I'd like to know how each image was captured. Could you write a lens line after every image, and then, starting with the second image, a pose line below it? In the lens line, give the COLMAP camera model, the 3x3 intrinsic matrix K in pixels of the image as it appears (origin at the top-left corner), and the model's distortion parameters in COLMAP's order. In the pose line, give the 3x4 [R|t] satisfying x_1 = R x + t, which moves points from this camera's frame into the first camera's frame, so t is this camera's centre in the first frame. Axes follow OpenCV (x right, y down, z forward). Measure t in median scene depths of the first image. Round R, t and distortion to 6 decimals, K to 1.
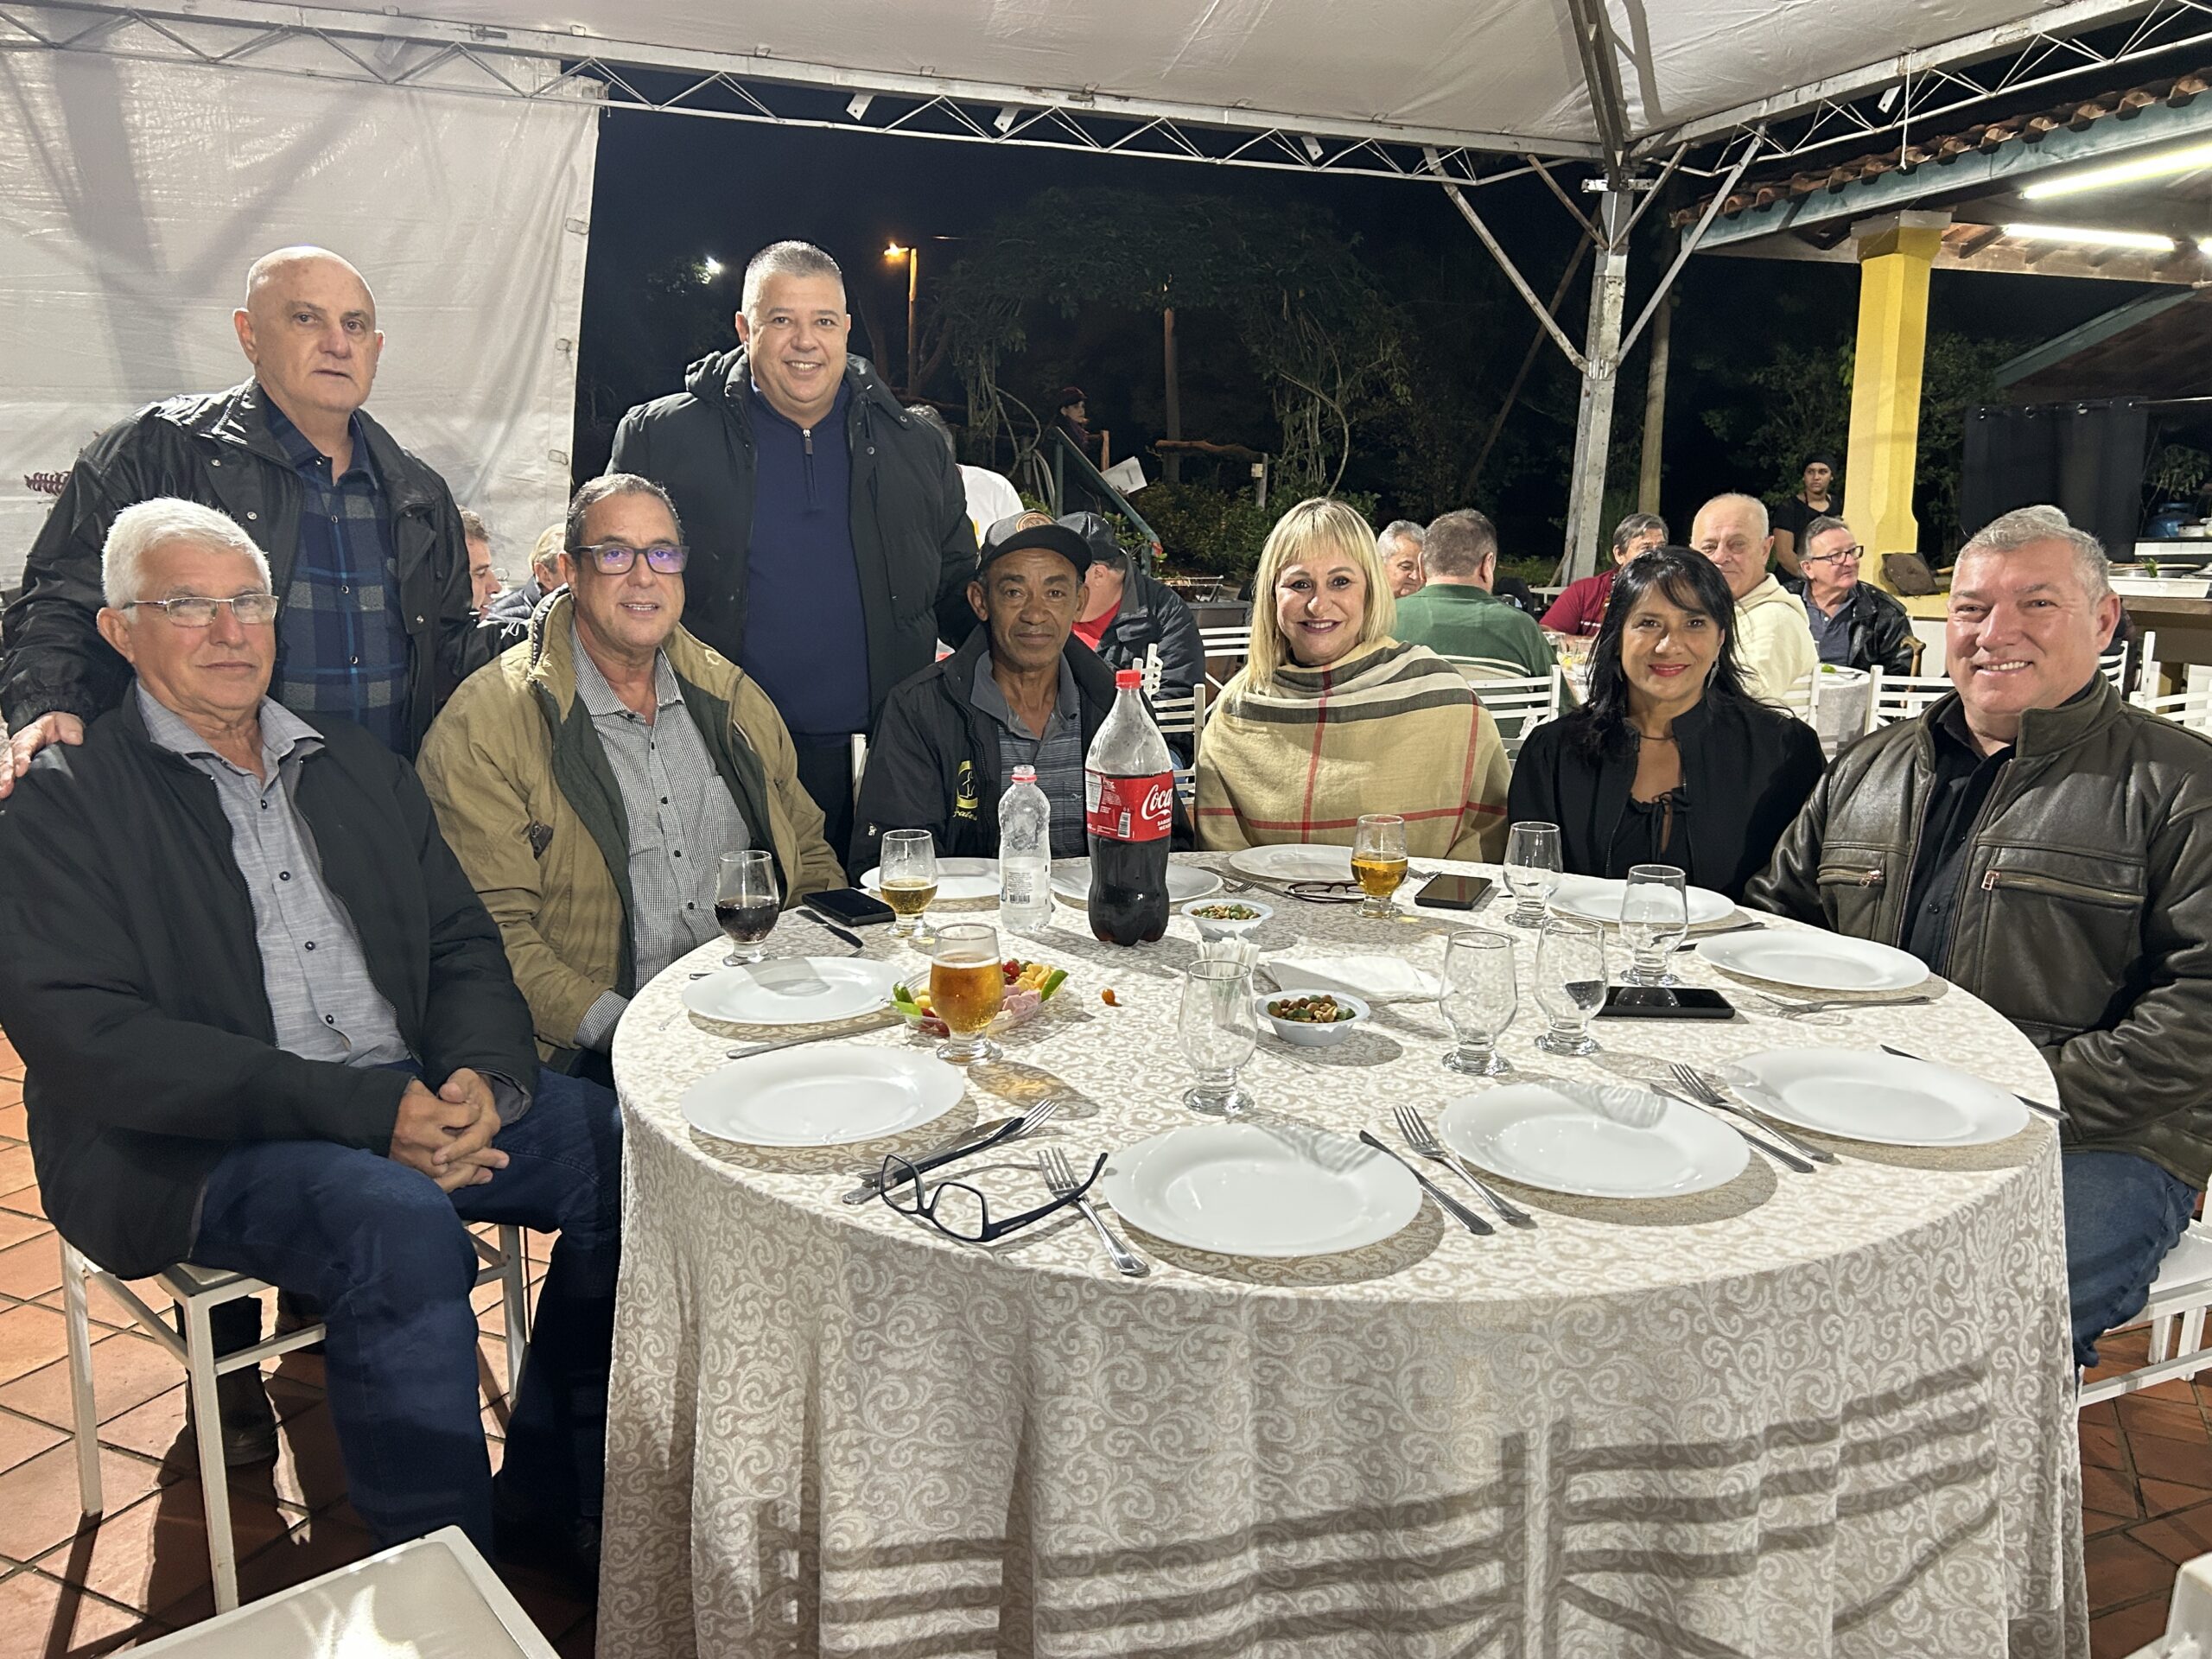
lens RADIAL K [[1669.4, 0, 1112.1], [0, 1669.4, 822.3], [0, 0, 1]] dist [0.044222, -0.043949]
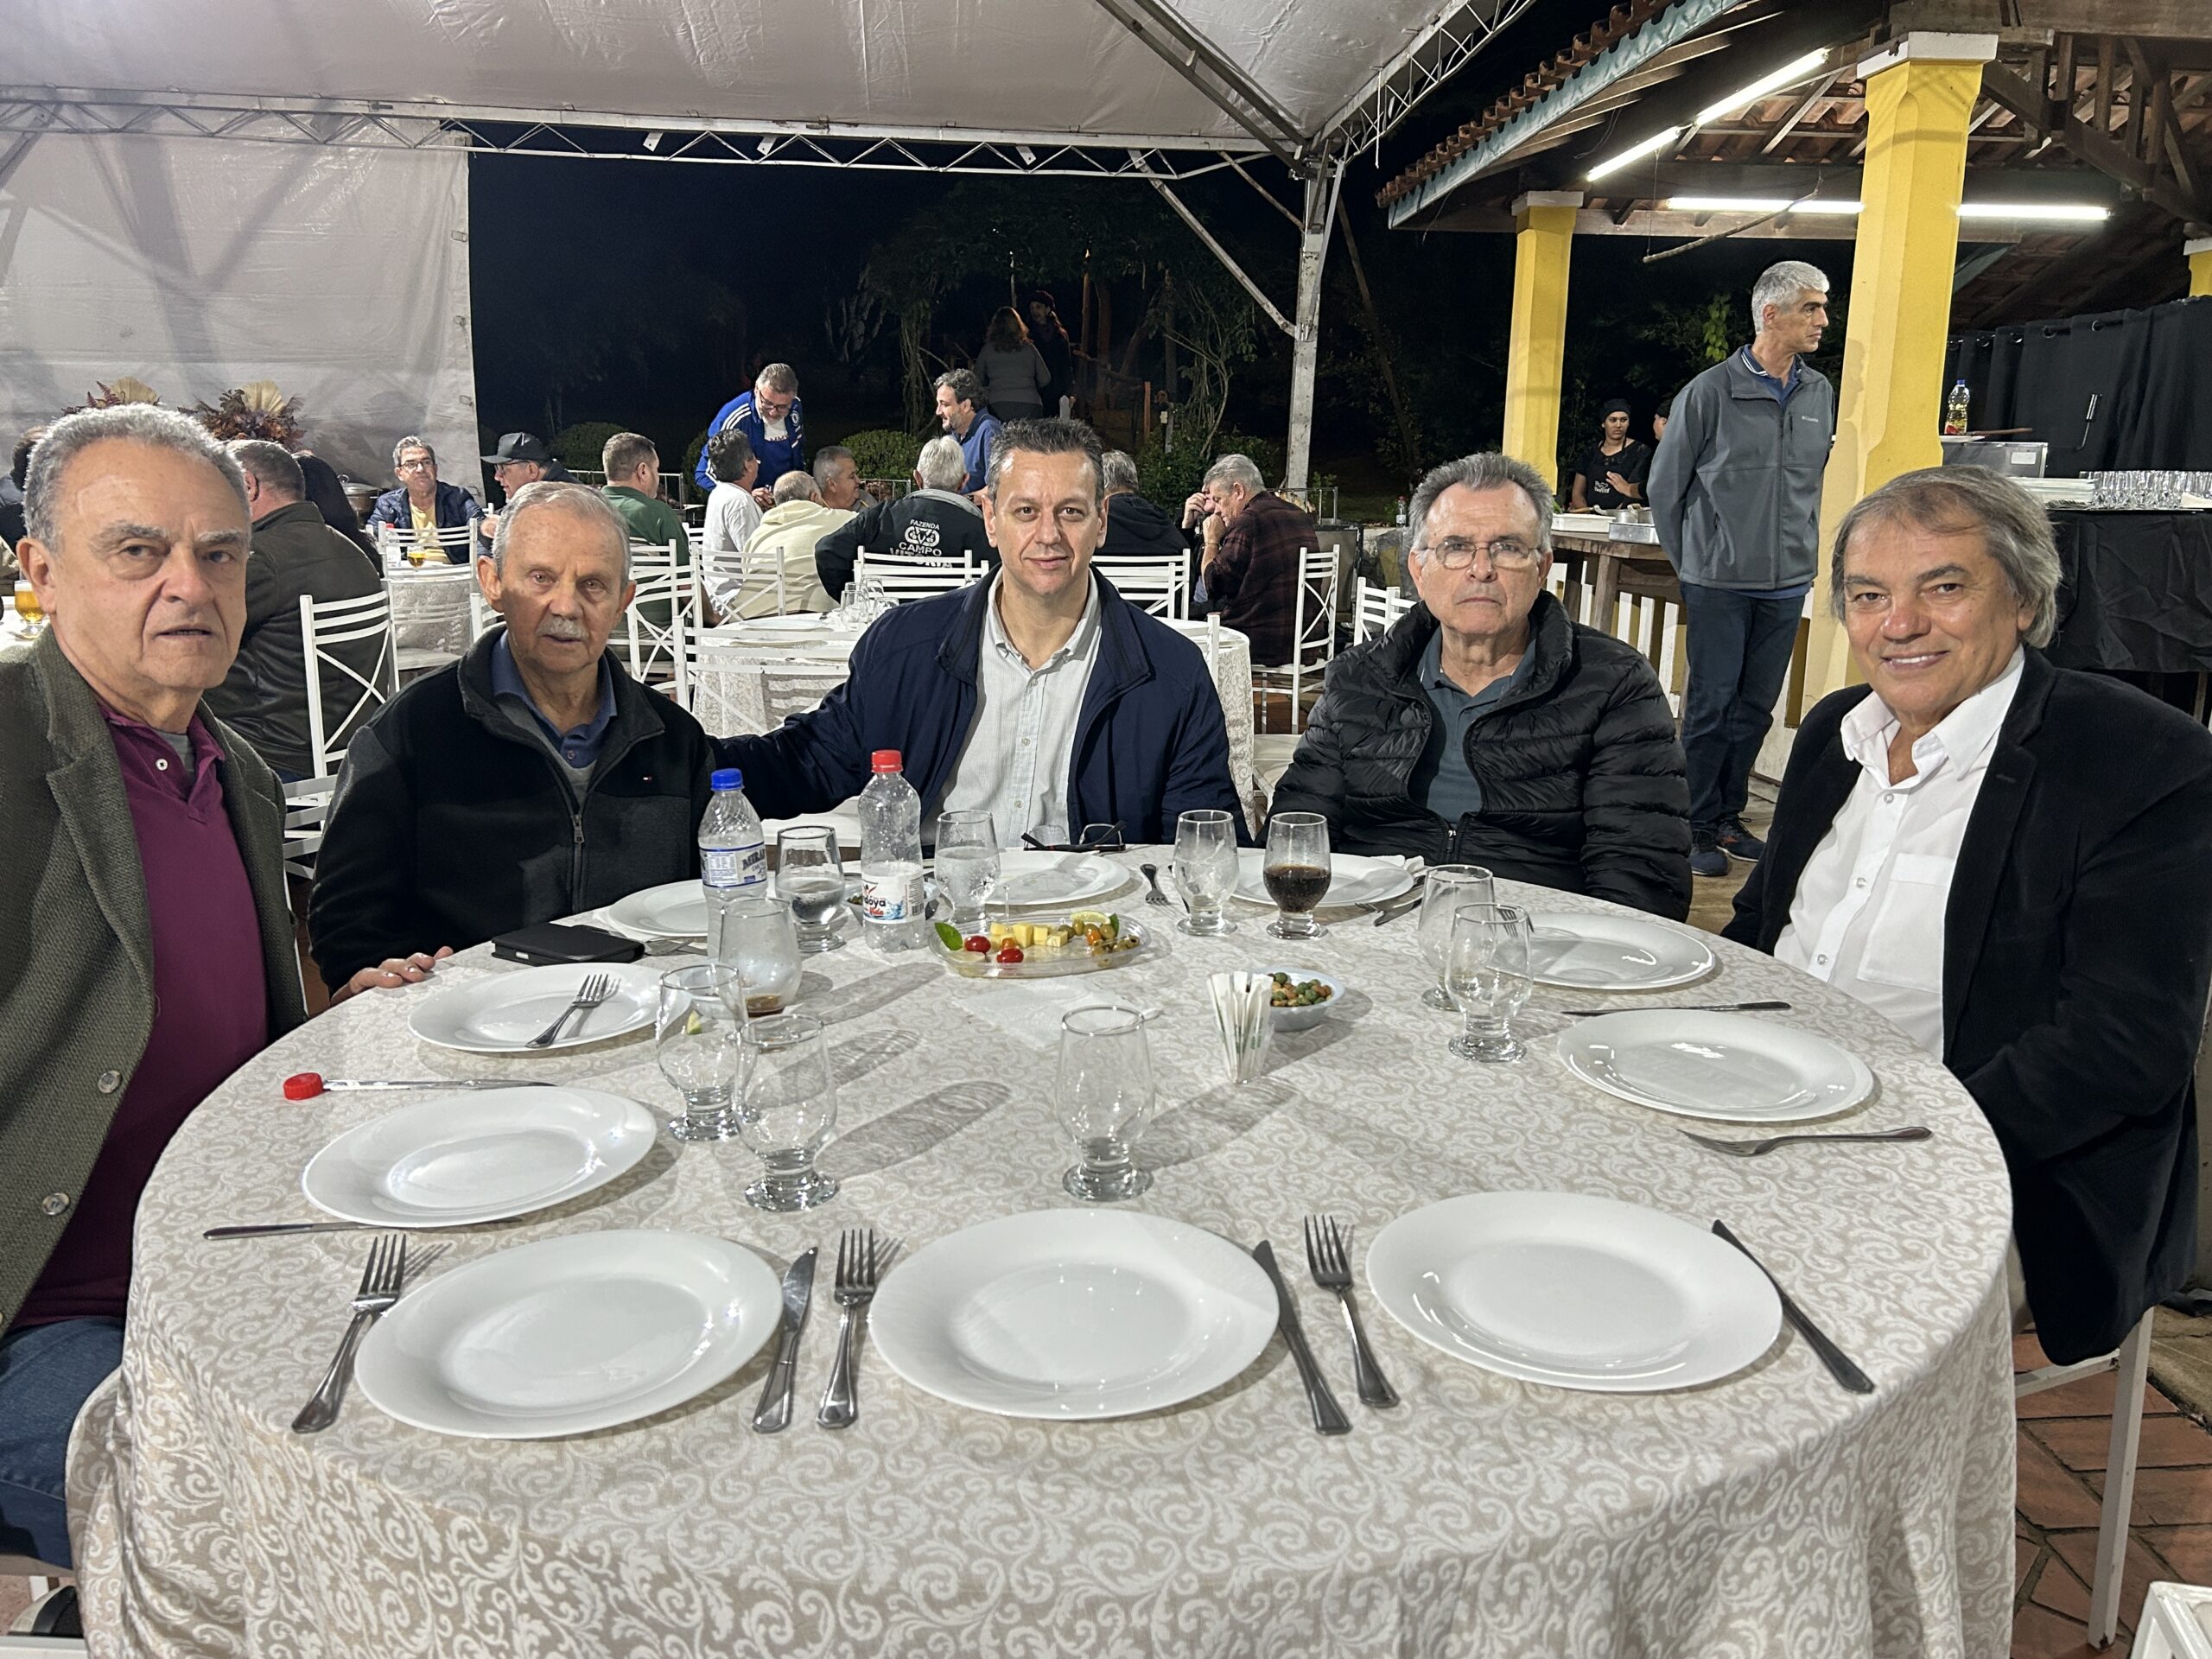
lens RADIAL K [[1669.4, 0, 1103.6], [0, 1669.4, 833.2], [0, 0, 1]] dist [0.044222, -0.043949]
pose [[0.961111, 0.073041, -0.266328, 0.589477], [-0.062931, 0.996943, 0.046310, 0.044833], [0.268897, -0.027749, 0.962769, -0.221859]]
